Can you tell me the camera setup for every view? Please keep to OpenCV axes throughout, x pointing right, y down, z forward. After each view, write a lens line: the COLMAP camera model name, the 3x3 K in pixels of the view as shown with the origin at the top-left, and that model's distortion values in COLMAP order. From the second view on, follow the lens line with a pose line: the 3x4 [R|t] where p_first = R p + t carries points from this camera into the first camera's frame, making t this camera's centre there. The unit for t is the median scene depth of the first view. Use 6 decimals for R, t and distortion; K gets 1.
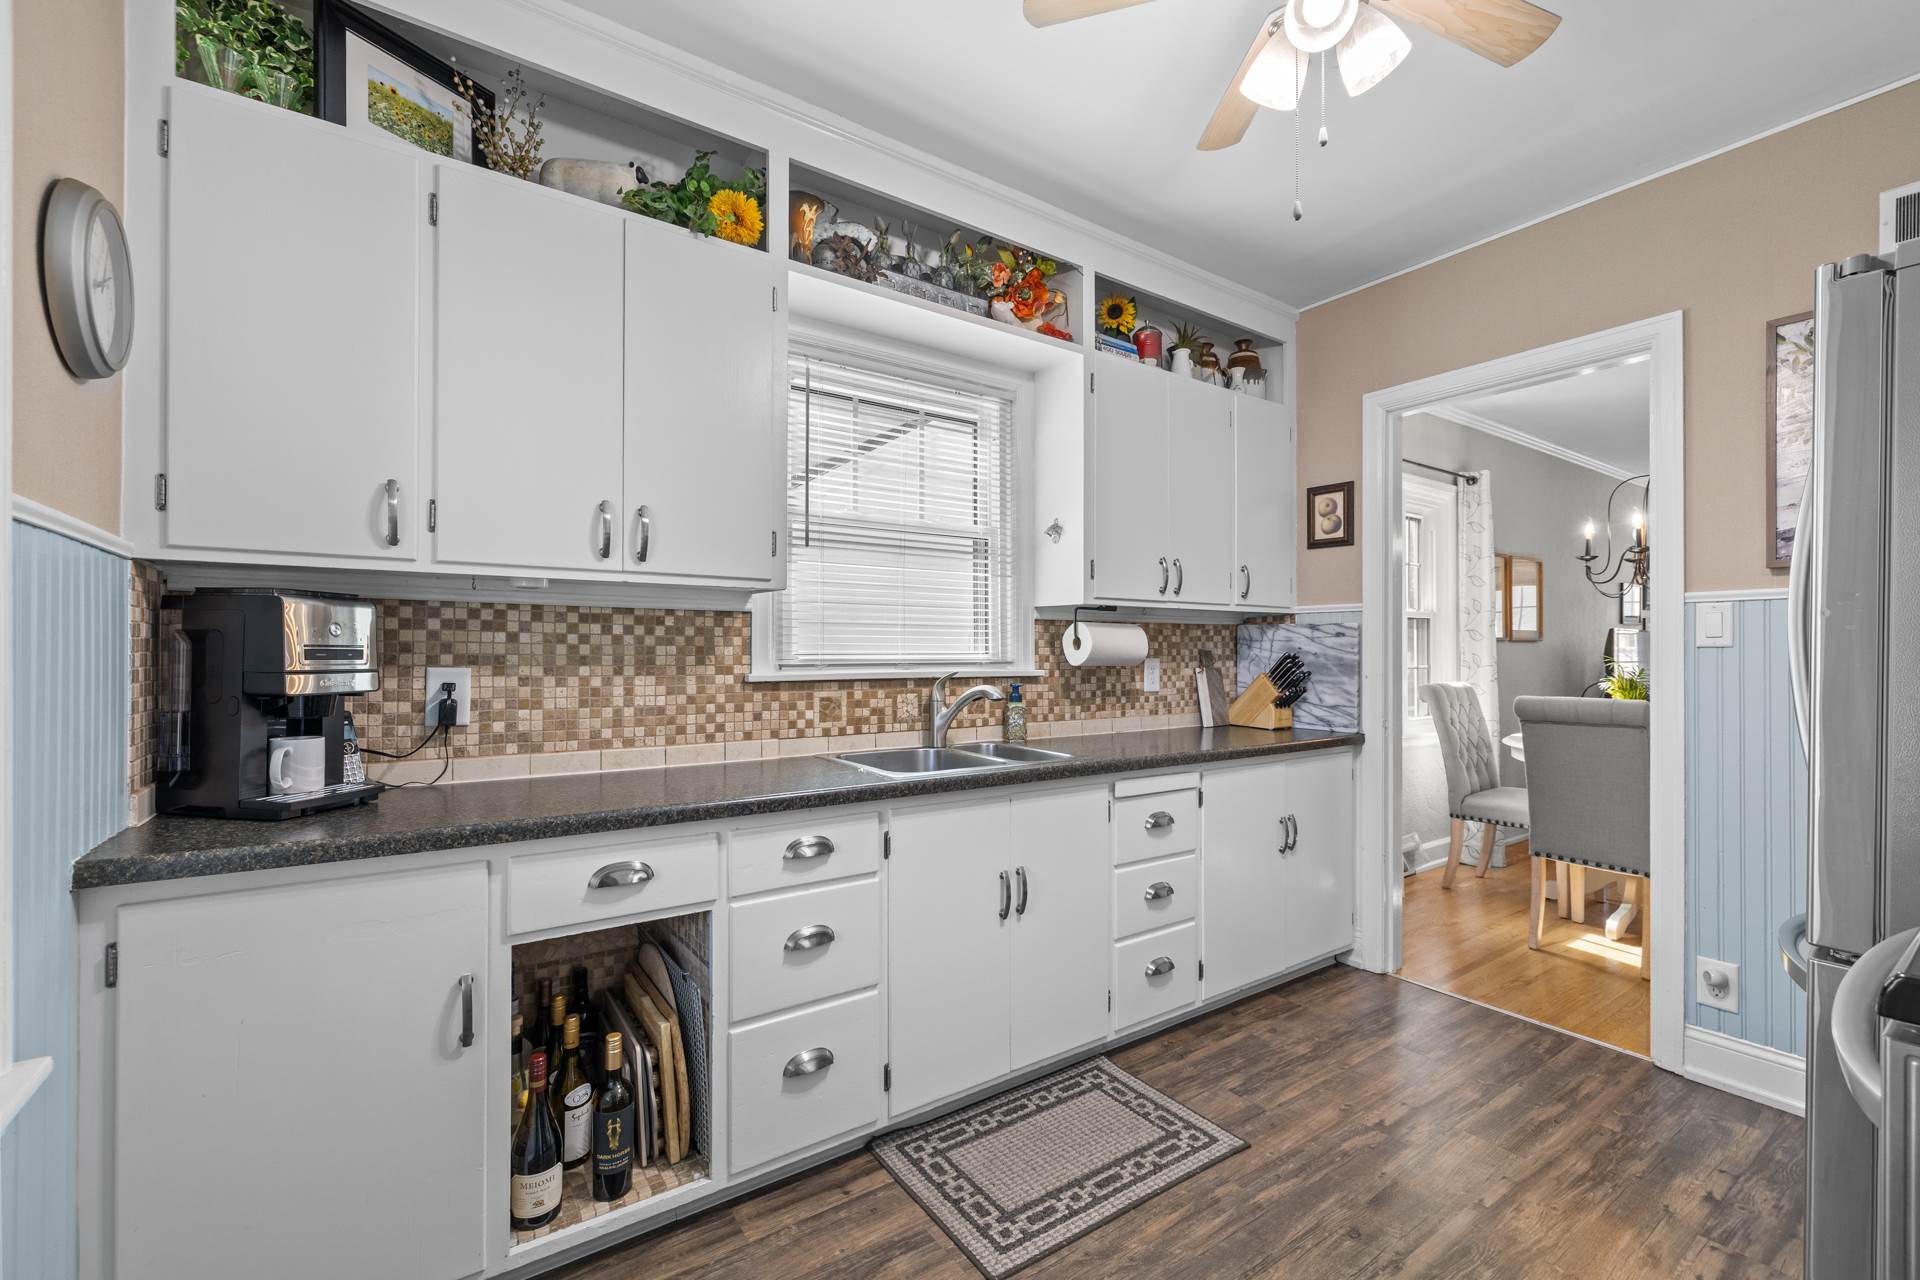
lens RADIAL K [[815.8, 0, 958.6], [0, 815.8, 645.0], [0, 0, 1]] dist [0.004219, 0.000007]
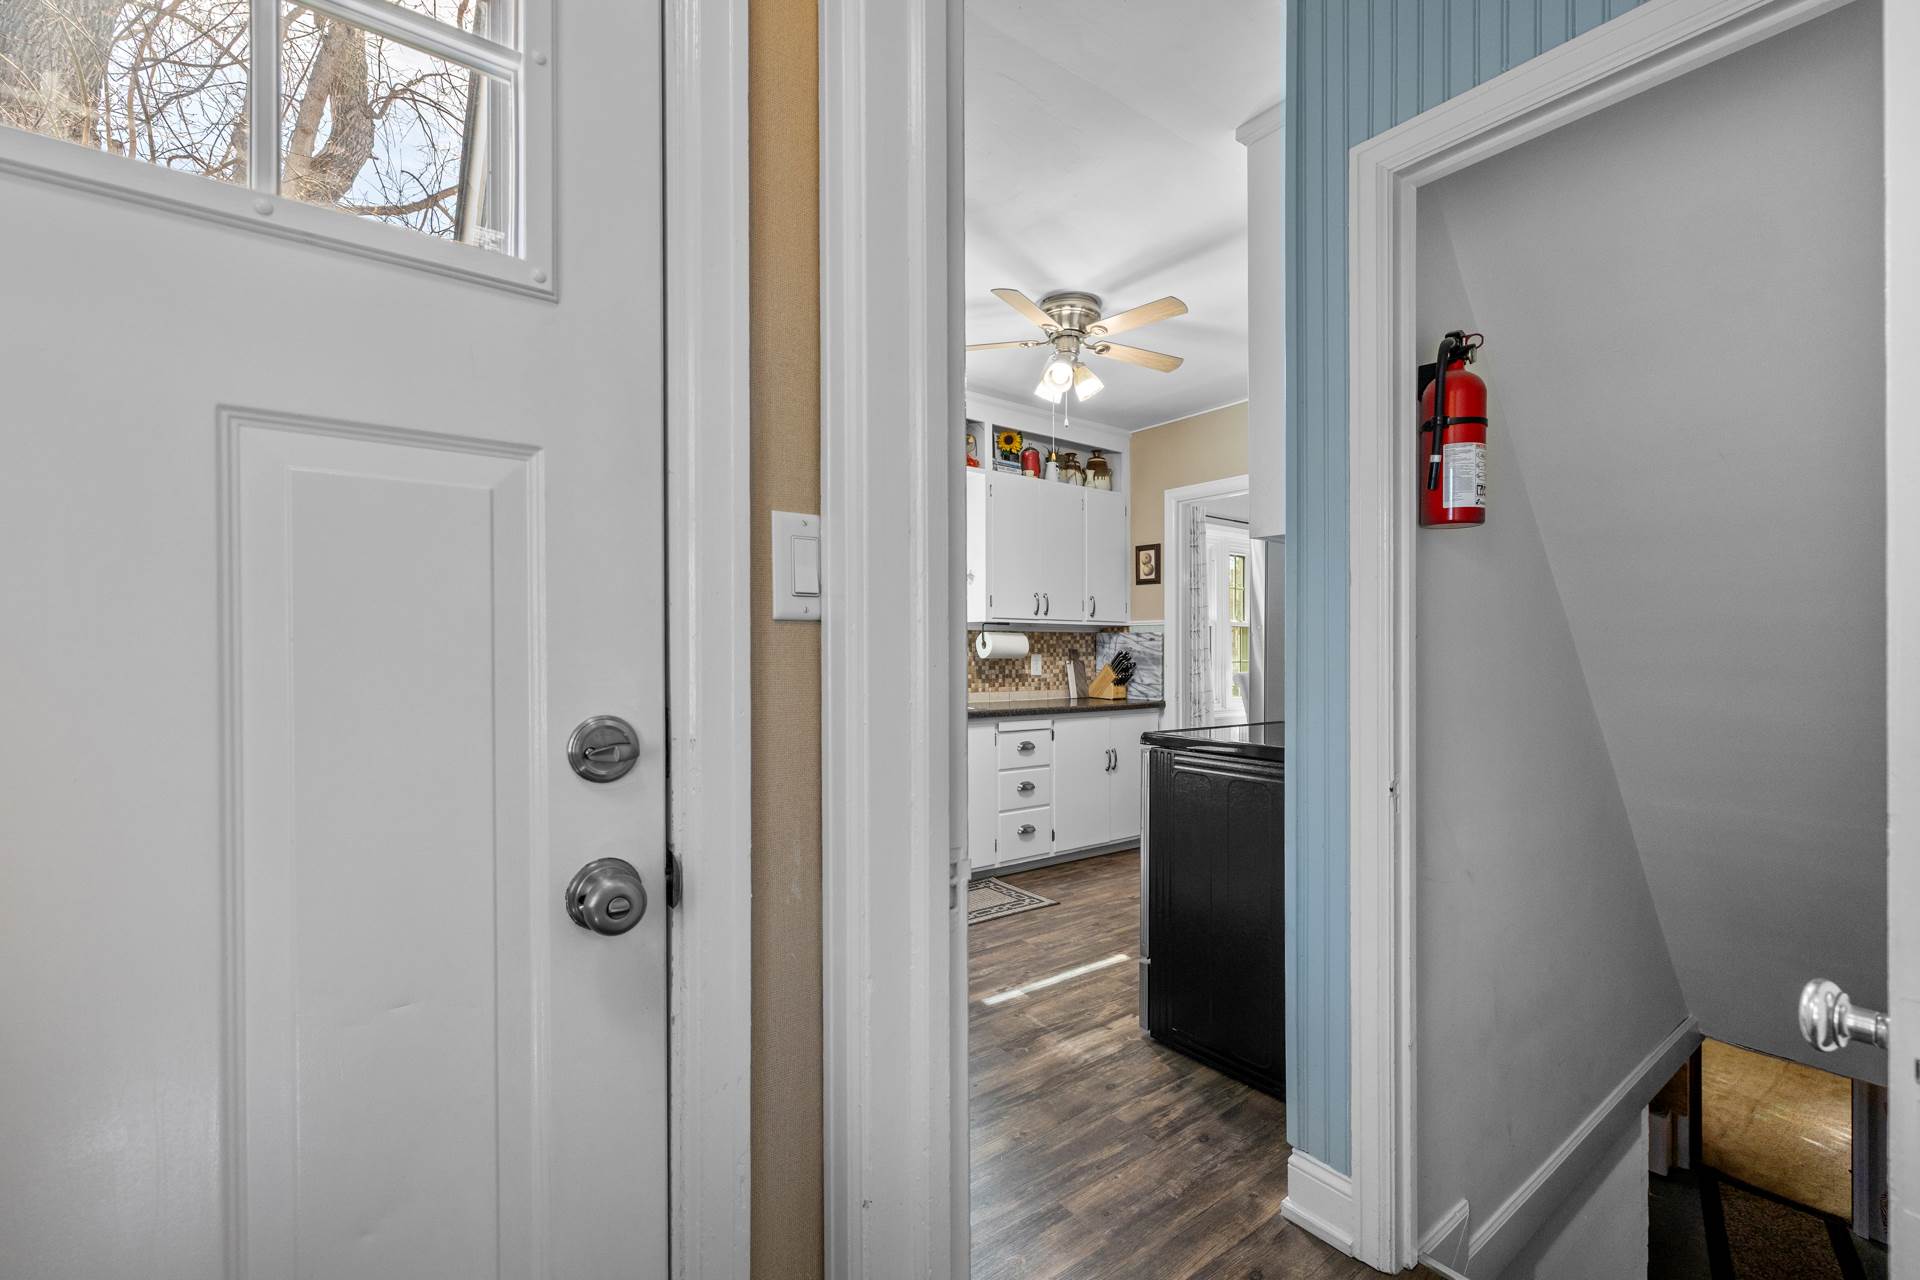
lens RADIAL K [[815.8, 0, 956.9], [0, 815.8, 653.7], [0, 0, 1]] dist [0.004219, 0.000007]
pose [[0.999279, -0.000493, 0.037966, 0.026045], [0.000124, 0.999953, 0.009722, -0.000160], [-0.037969, -0.009711, 0.999232, -0.629419]]
